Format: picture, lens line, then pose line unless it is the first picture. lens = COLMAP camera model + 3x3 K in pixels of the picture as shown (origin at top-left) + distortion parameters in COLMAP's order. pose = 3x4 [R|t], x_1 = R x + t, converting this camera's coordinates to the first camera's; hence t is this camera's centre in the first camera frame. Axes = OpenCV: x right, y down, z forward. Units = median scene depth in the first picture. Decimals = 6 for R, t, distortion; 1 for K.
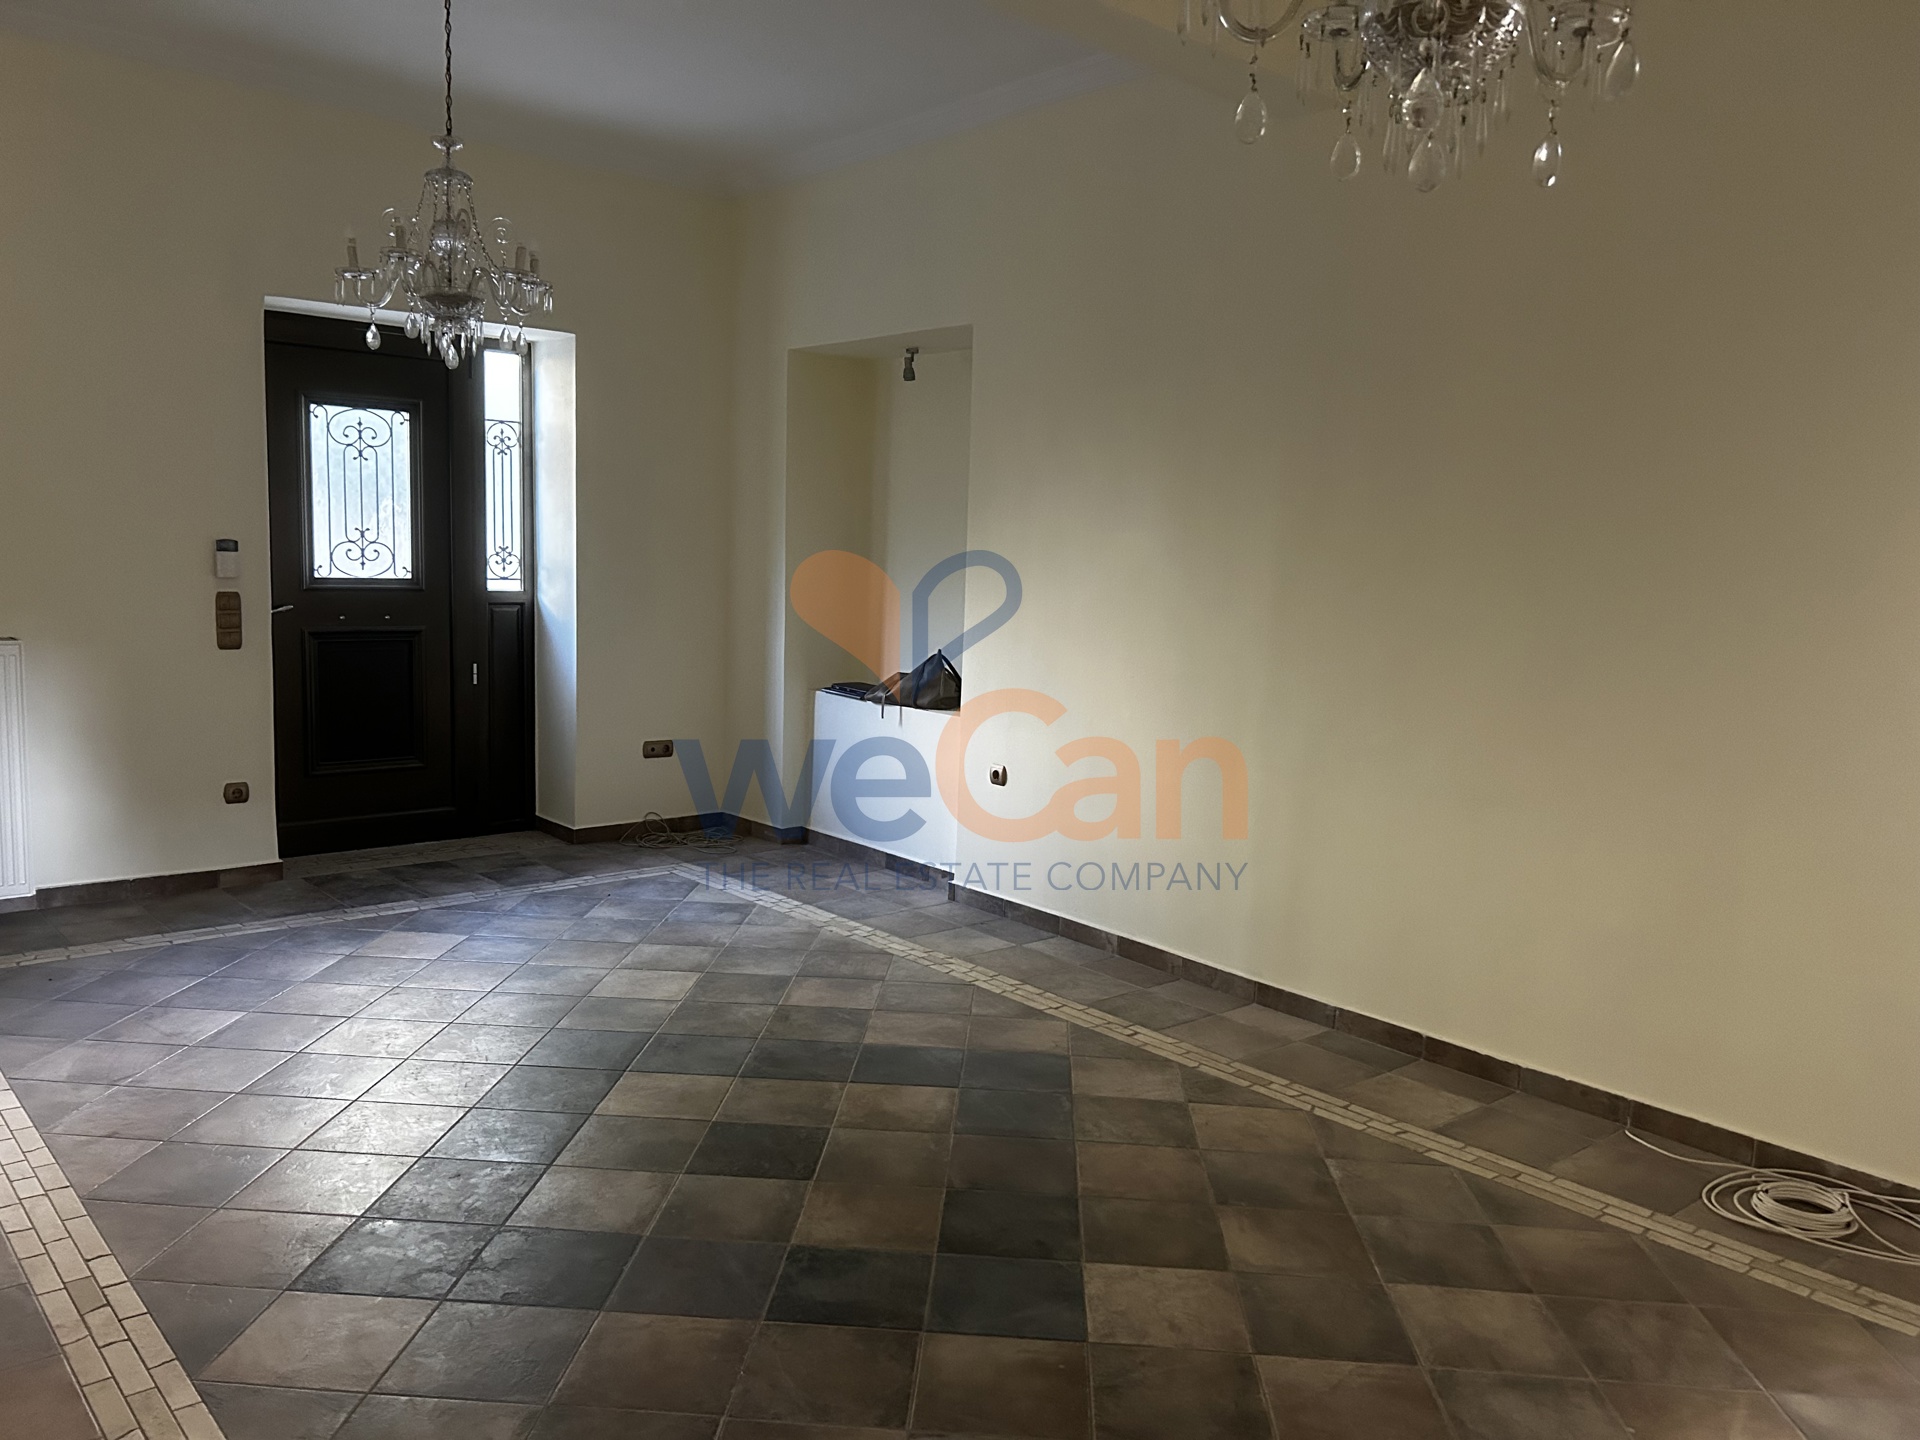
lens RADIAL K [[1452.2, 0, 972.5], [0, 1452.2, 731.4], [0, 0, 1]] dist [0.060909, -0.063529]
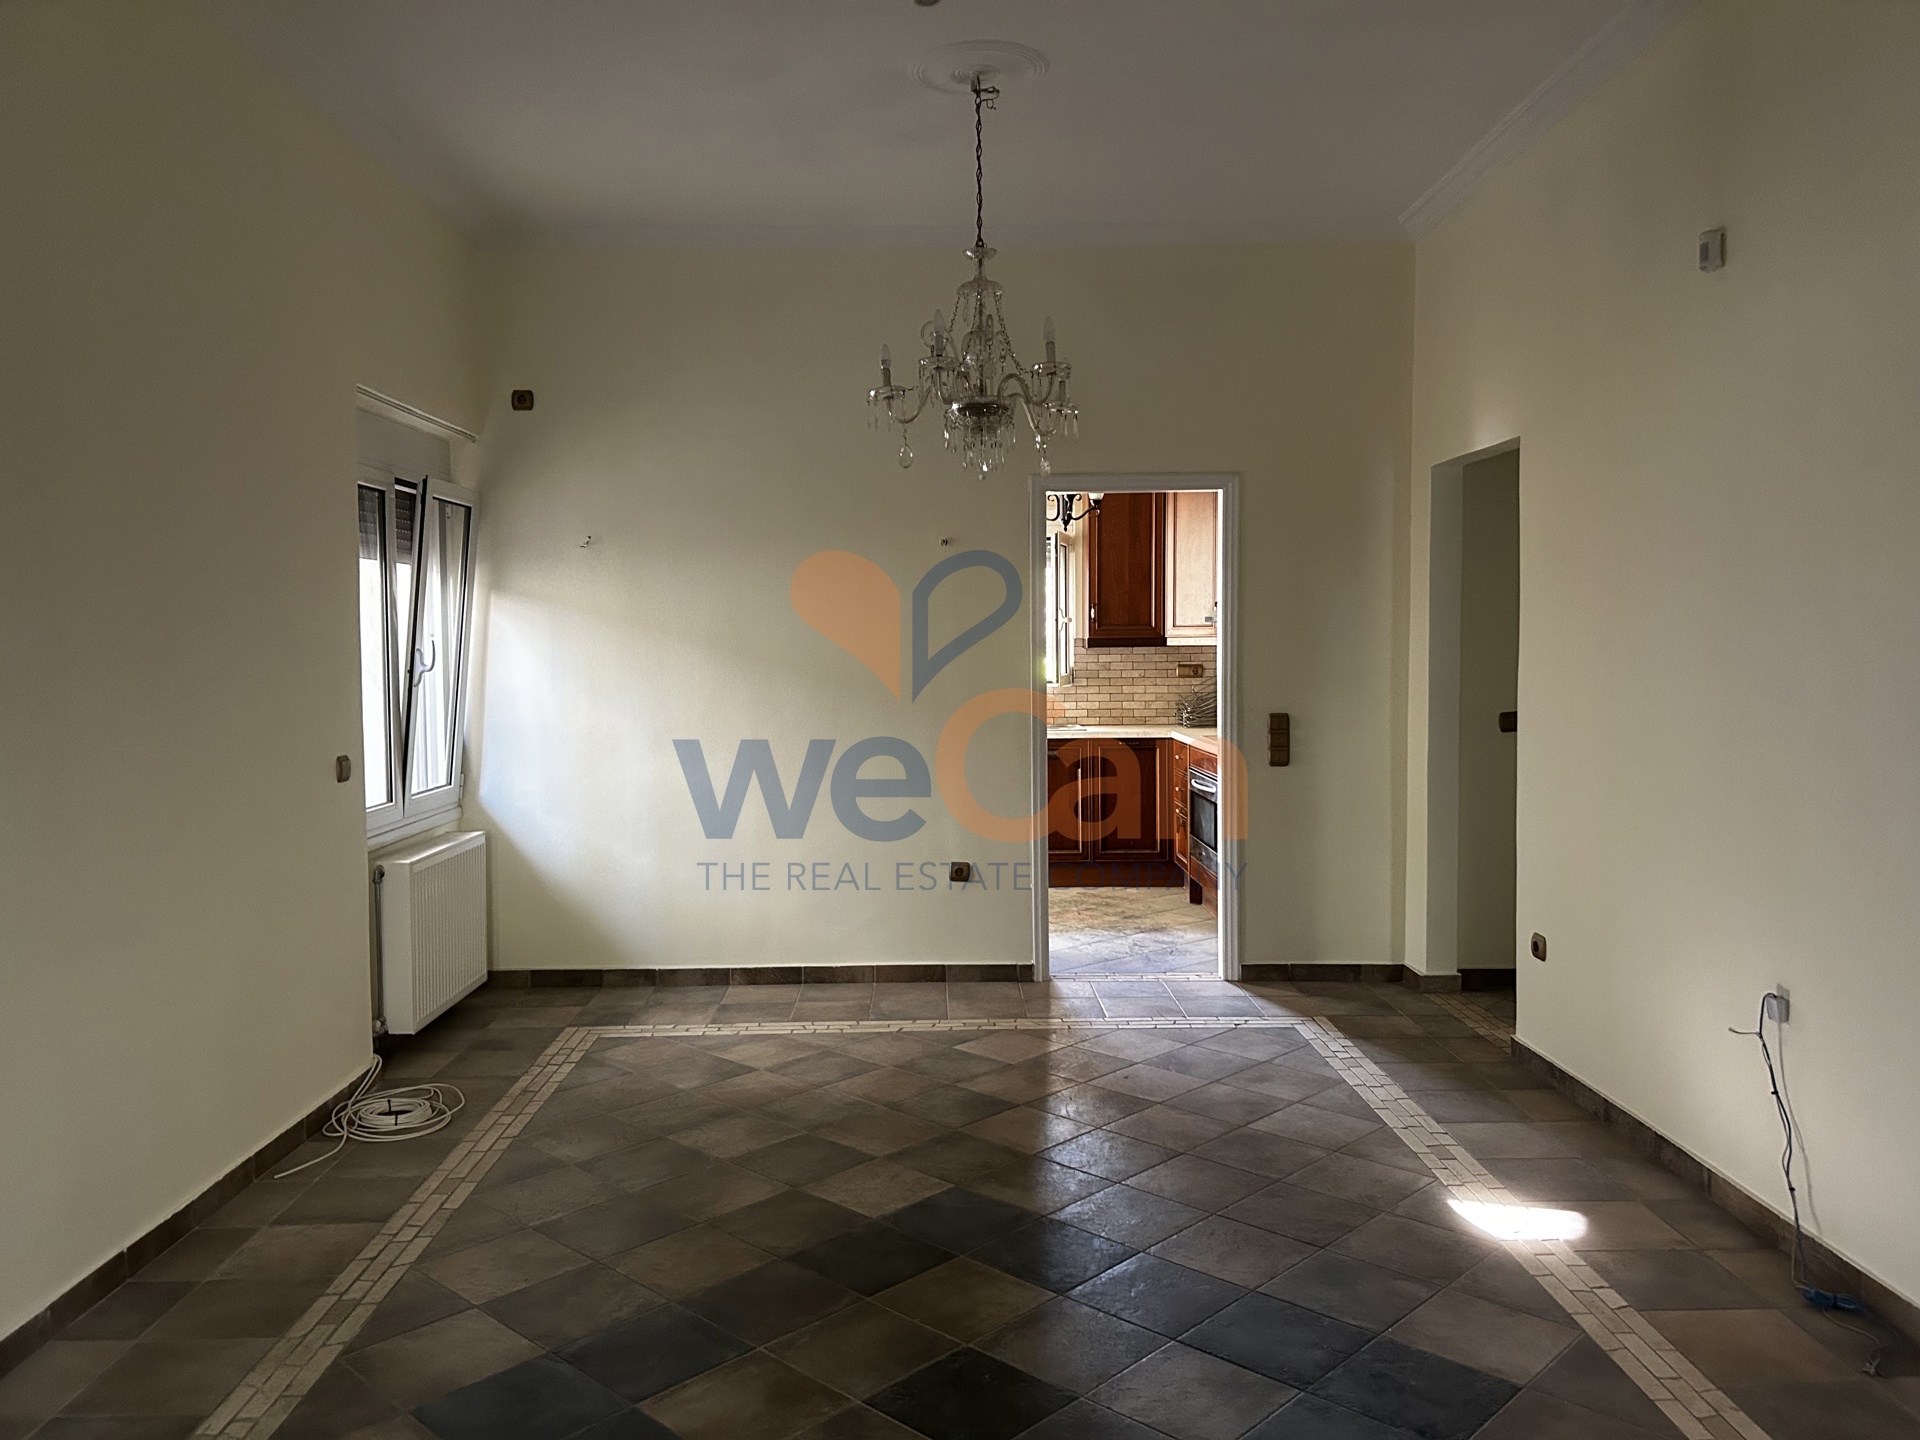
lens RADIAL K [[1452.2, 0, 969.7], [0, 1452.2, 702.8], [0, 0, 1]] dist [0.060909, -0.063529]
pose [[-0.766009, -0.055945, 0.640391, -0.375968], [0.063709, 0.984694, 0.162230, -0.127765], [-0.639665, 0.165069, -0.750720, 0.909596]]
